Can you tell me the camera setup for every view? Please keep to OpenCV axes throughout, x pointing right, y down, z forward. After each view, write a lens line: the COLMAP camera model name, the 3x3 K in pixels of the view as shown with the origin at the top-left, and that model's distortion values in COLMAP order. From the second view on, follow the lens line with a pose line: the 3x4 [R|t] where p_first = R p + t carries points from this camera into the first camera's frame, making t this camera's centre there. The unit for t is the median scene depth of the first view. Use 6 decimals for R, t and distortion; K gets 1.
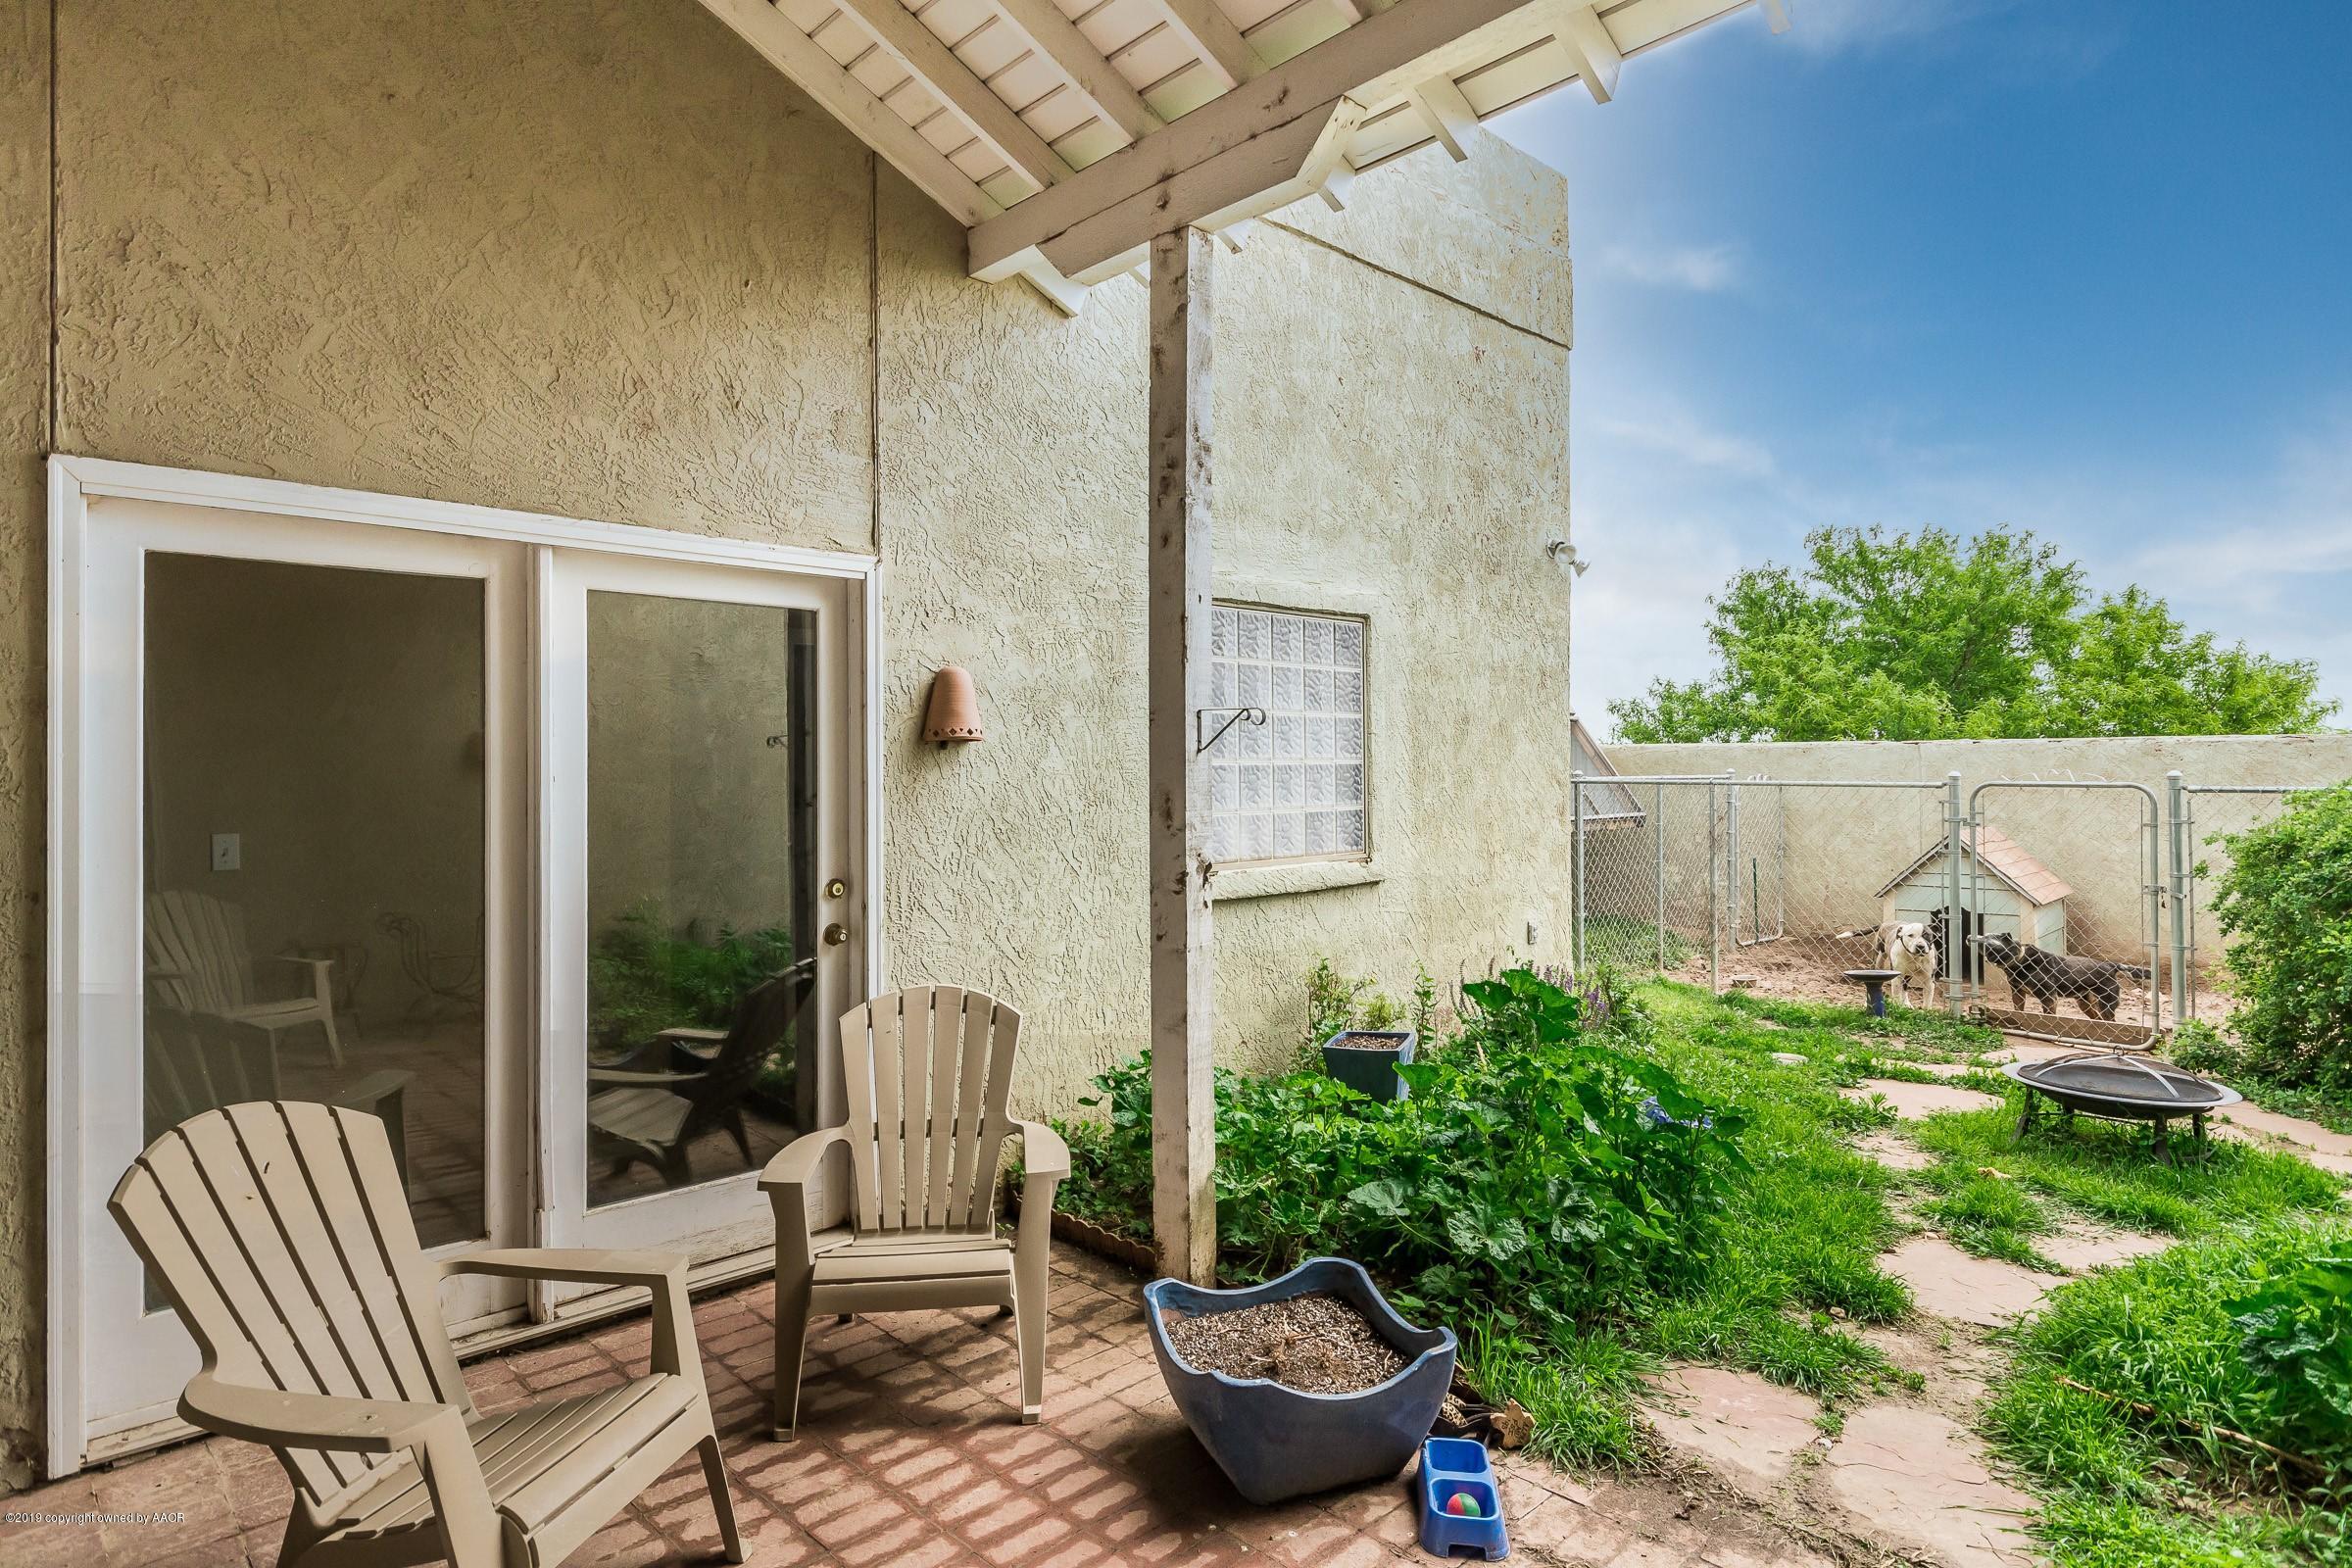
lens RADIAL K [[1278.9, 0, 1176.3], [0, 1278.9, 767.9], [0, 0, 1]] dist [0.000893, 0.000880]
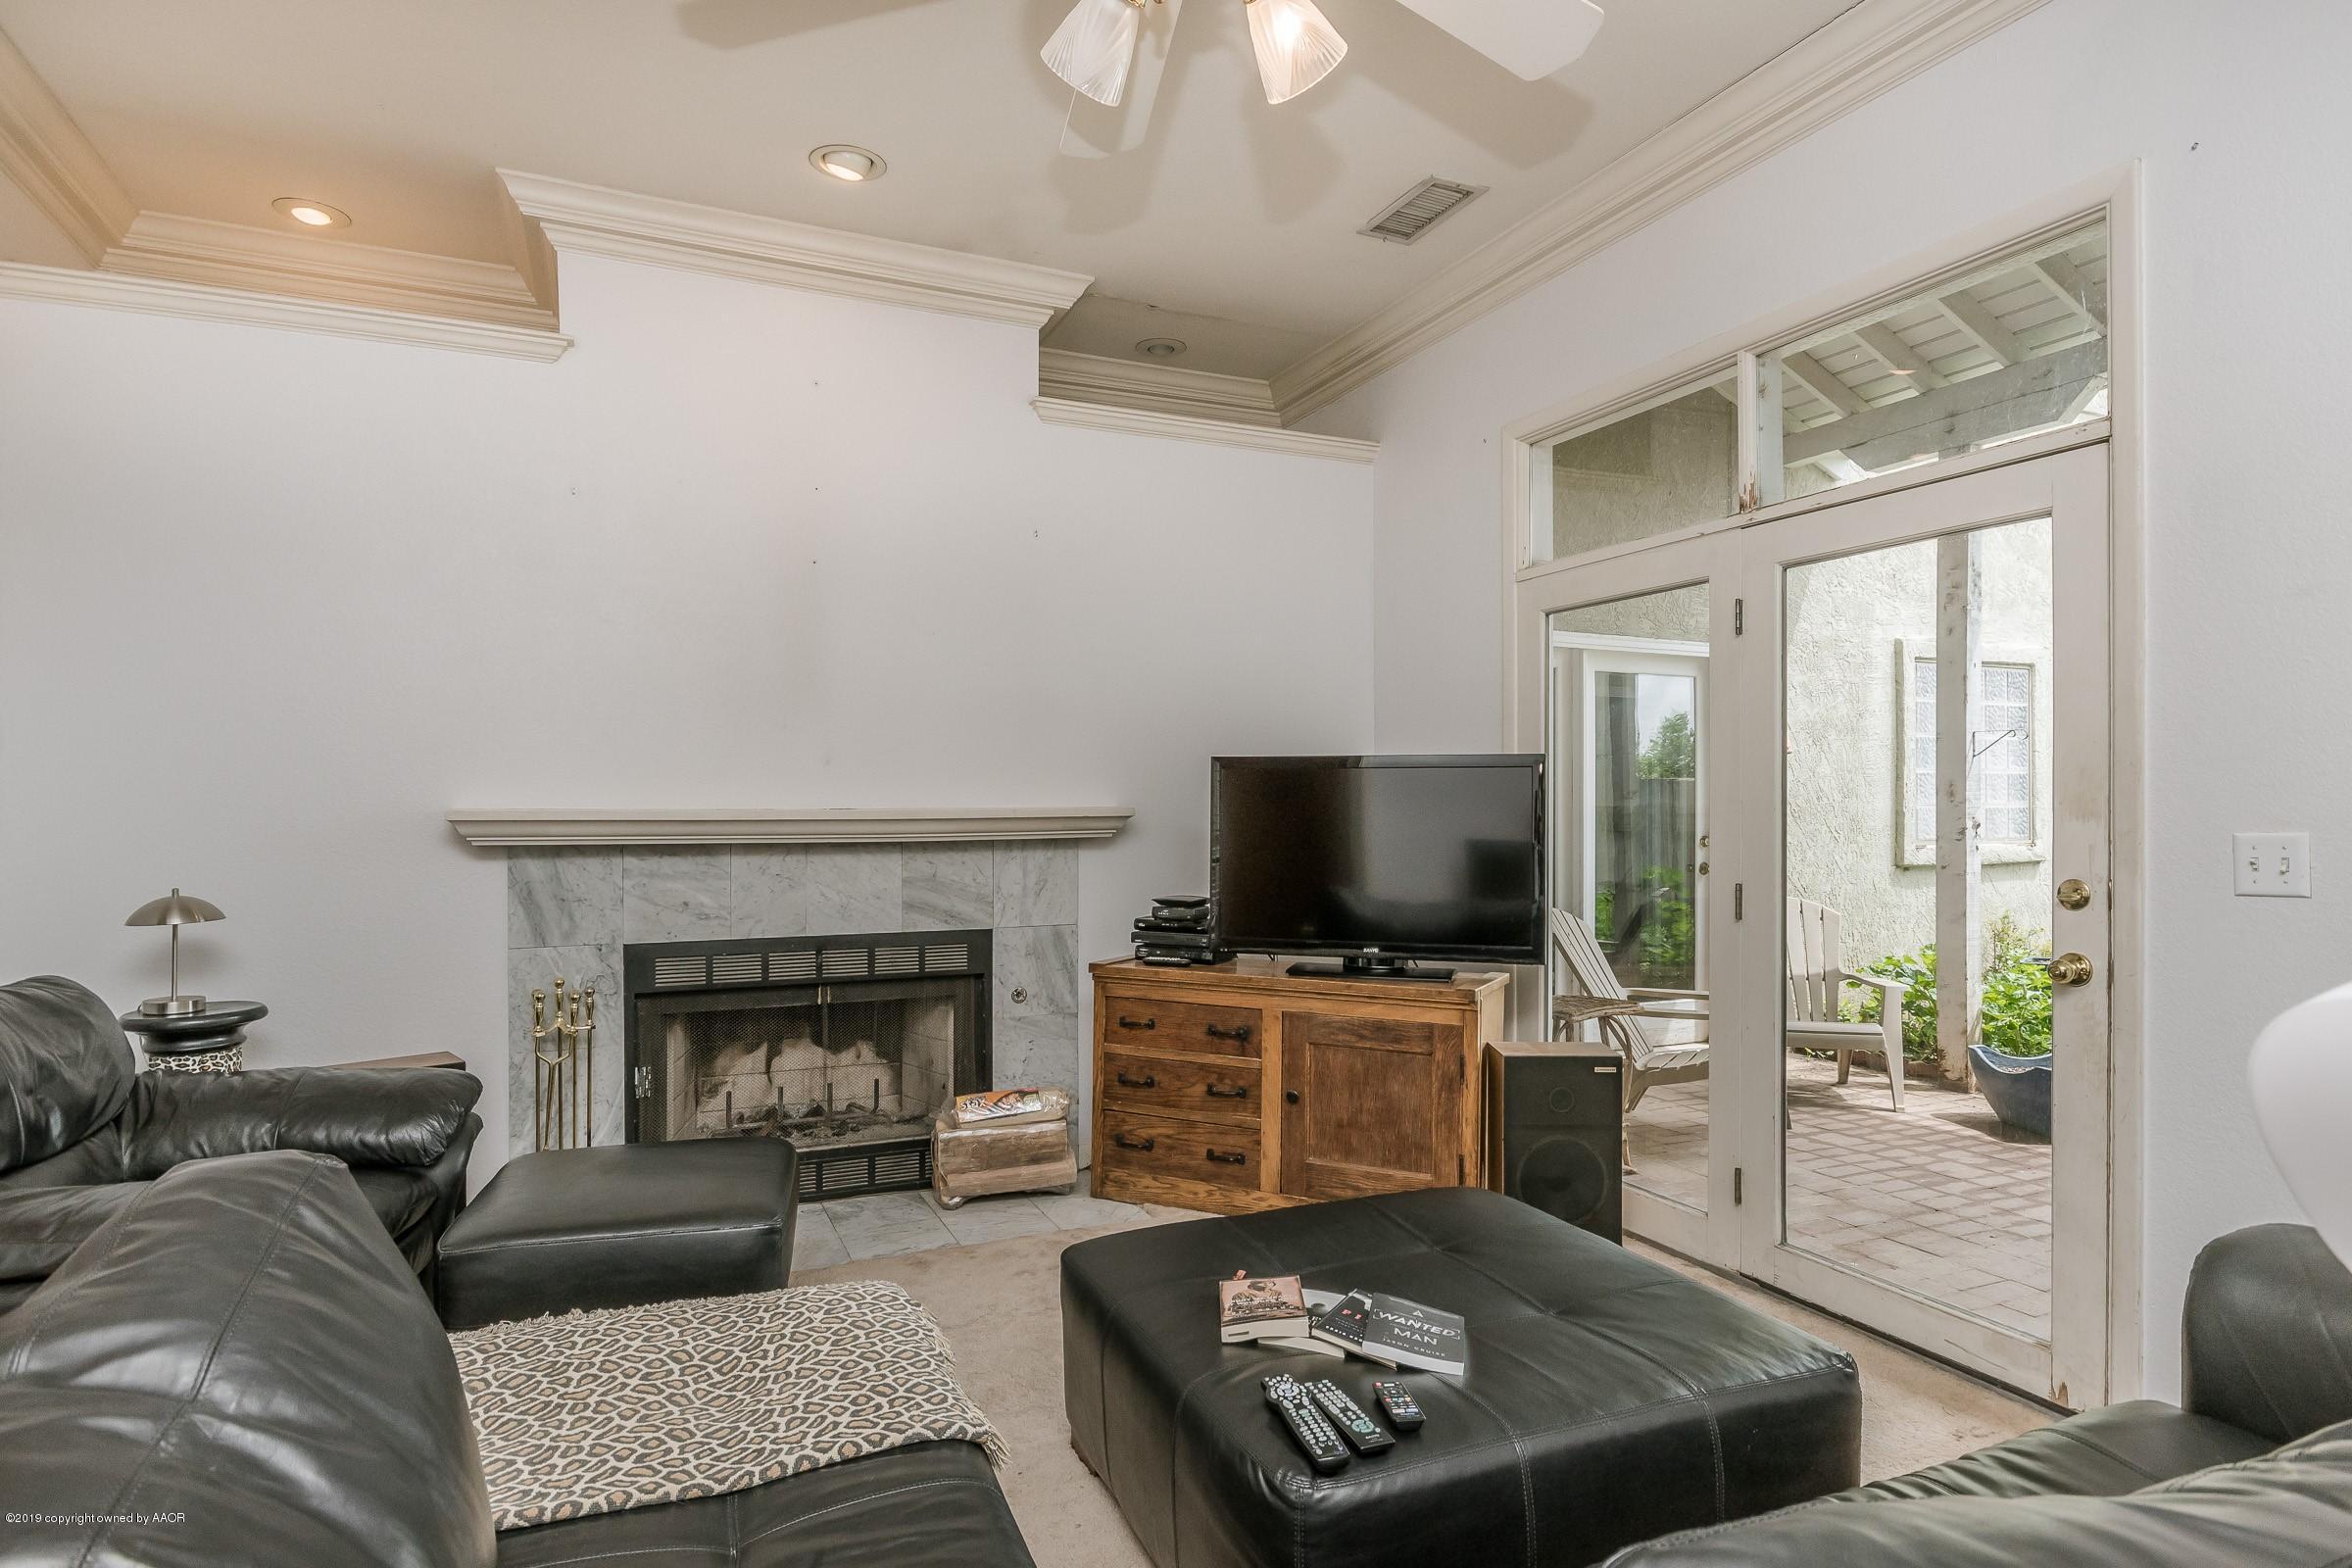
lens RADIAL K [[1278.9, 0, 1174.4], [0, 1278.9, 809.1], [0, 0, 1]] dist [0.000893, 0.000880]
pose [[0.943288, 0.005607, -0.331928, -0.367707], [-0.005442, 0.999984, 0.001425, 0.053236], [0.331930, 0.000462, 0.943304, -0.828340]]
